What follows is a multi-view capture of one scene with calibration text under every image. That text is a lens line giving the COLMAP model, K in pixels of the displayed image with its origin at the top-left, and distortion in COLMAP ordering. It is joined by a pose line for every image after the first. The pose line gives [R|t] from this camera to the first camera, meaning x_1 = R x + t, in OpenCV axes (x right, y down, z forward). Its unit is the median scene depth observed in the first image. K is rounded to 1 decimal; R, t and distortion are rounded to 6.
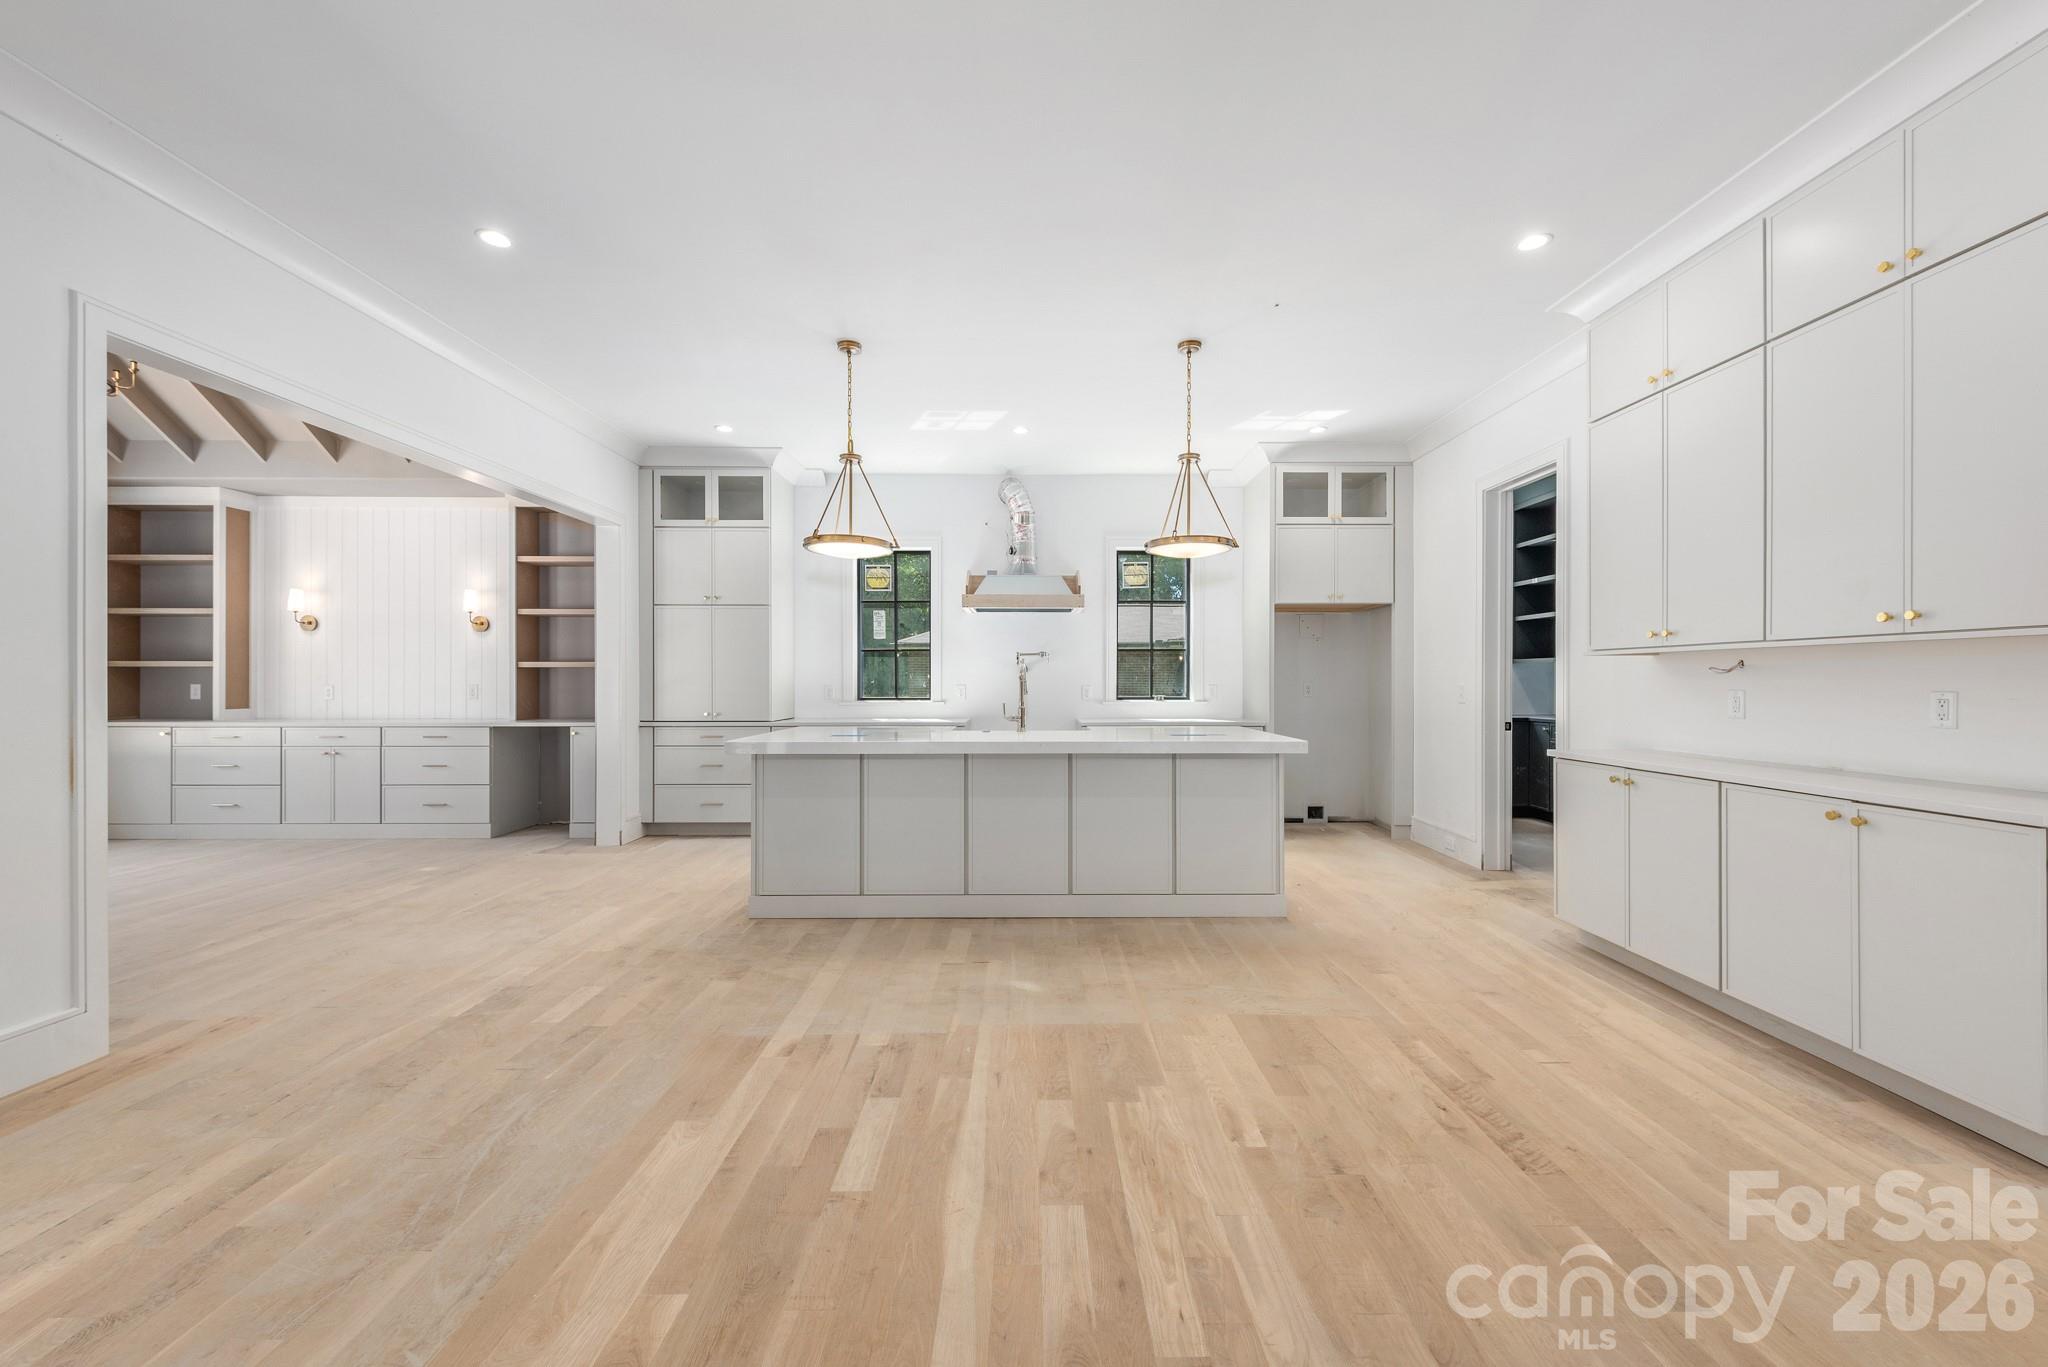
lens RADIAL K [[796.3, 0, 1031.0], [0, 796.3, 685.7], [0, 0, 1]] dist [0.002185, -0.000273]
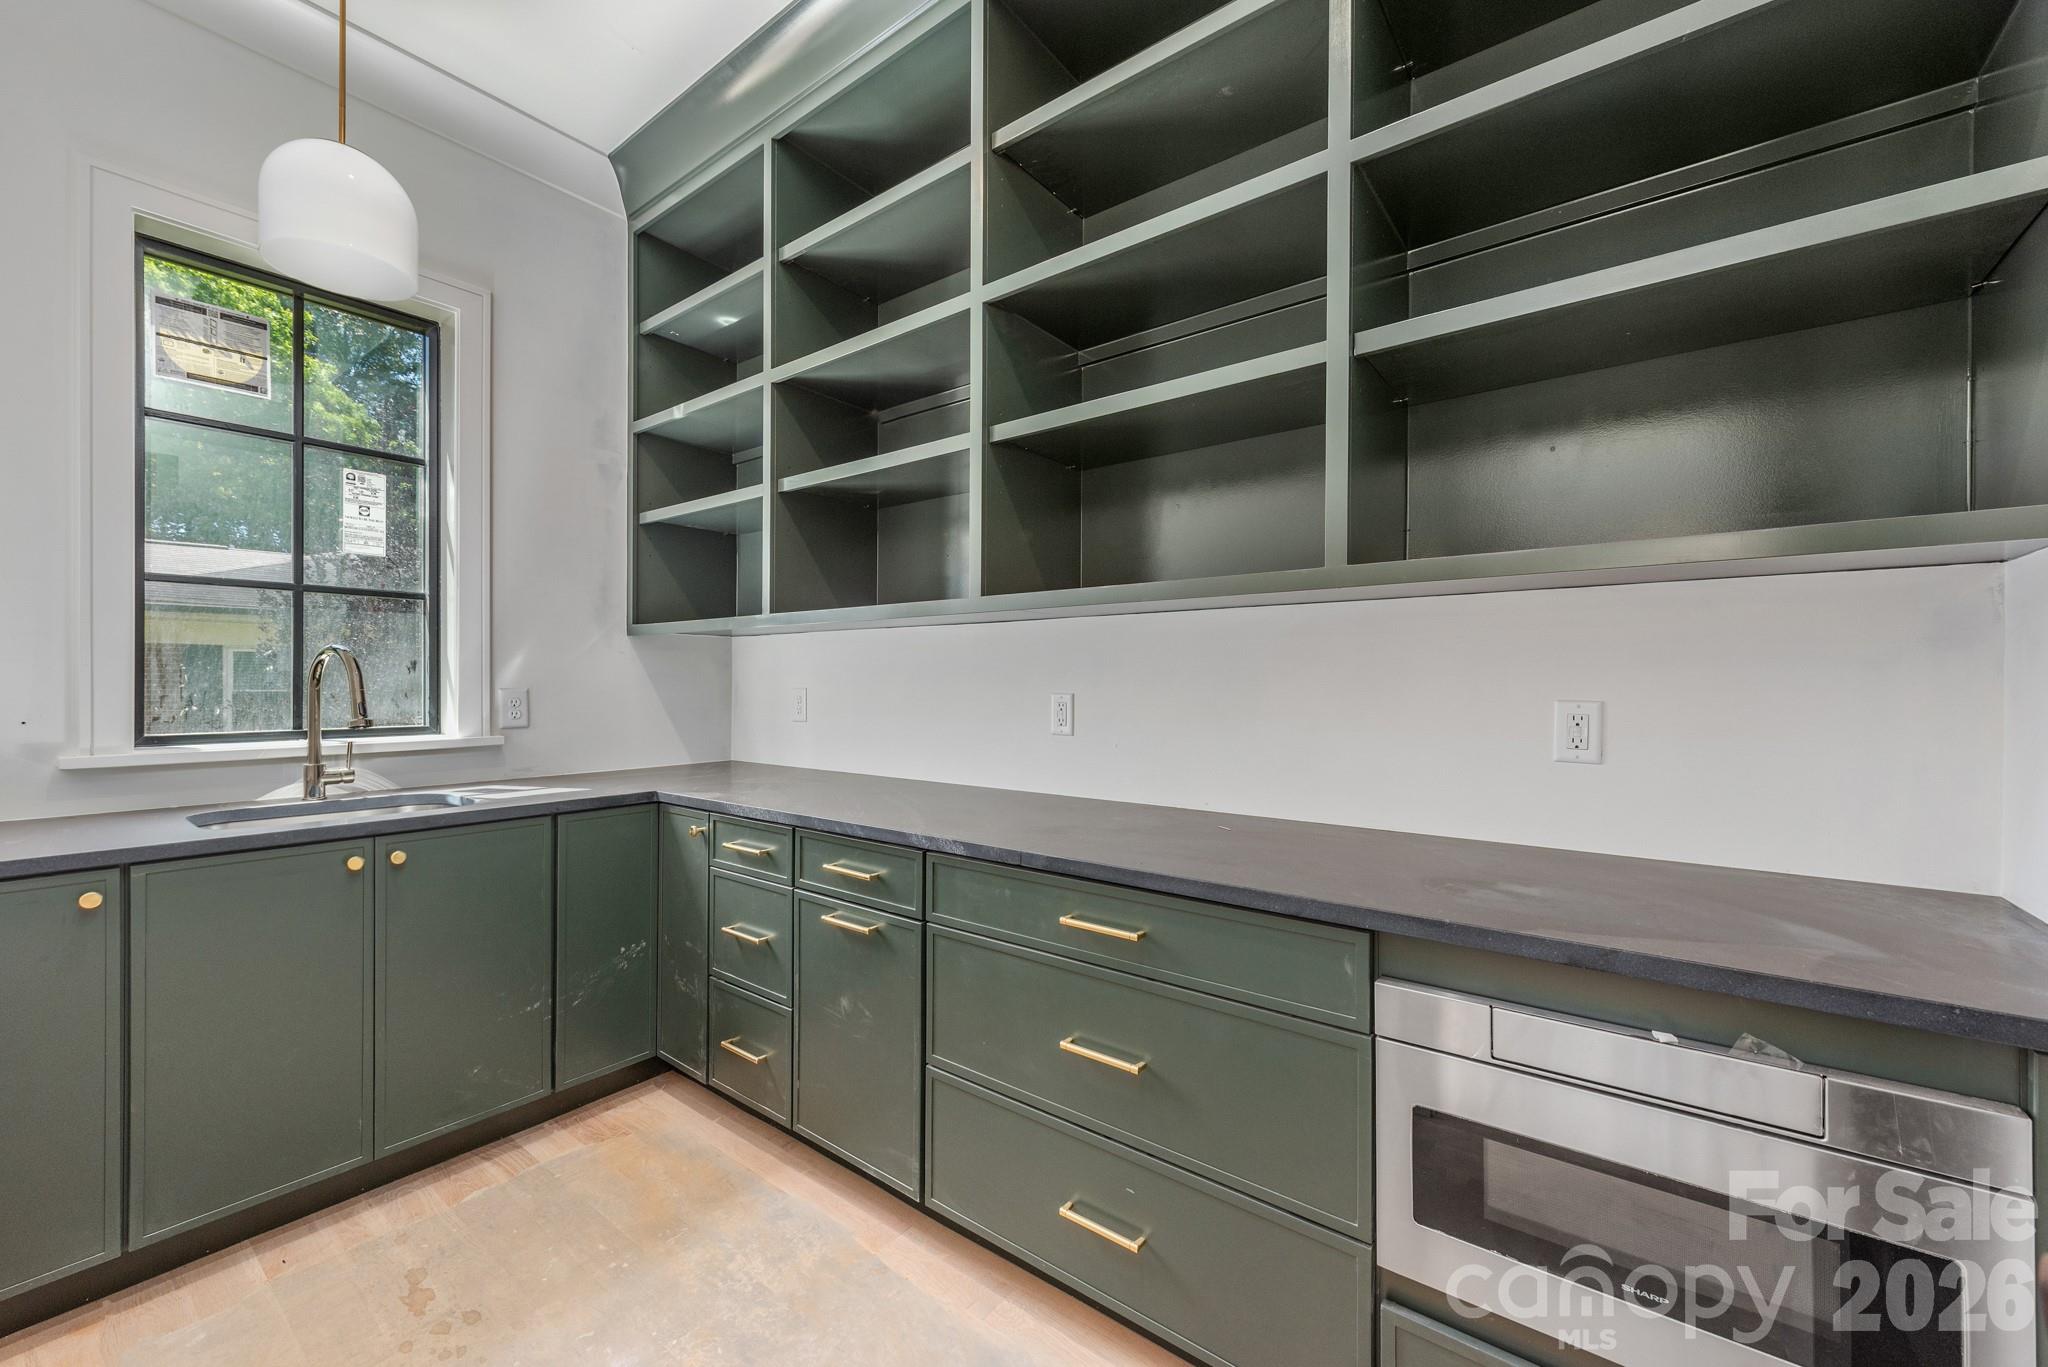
lens RADIAL K [[796.3, 0, 1031.0], [0, 796.3, 685.7], [0, 0, 1]] dist [0.002185, -0.000273]
pose [[0.616975, -0.003710, 0.786974, 0.174526], [0.014635, 0.999870, -0.006760, 0.000172], [-0.786847, 0.015687, 0.616949, 0.254981]]
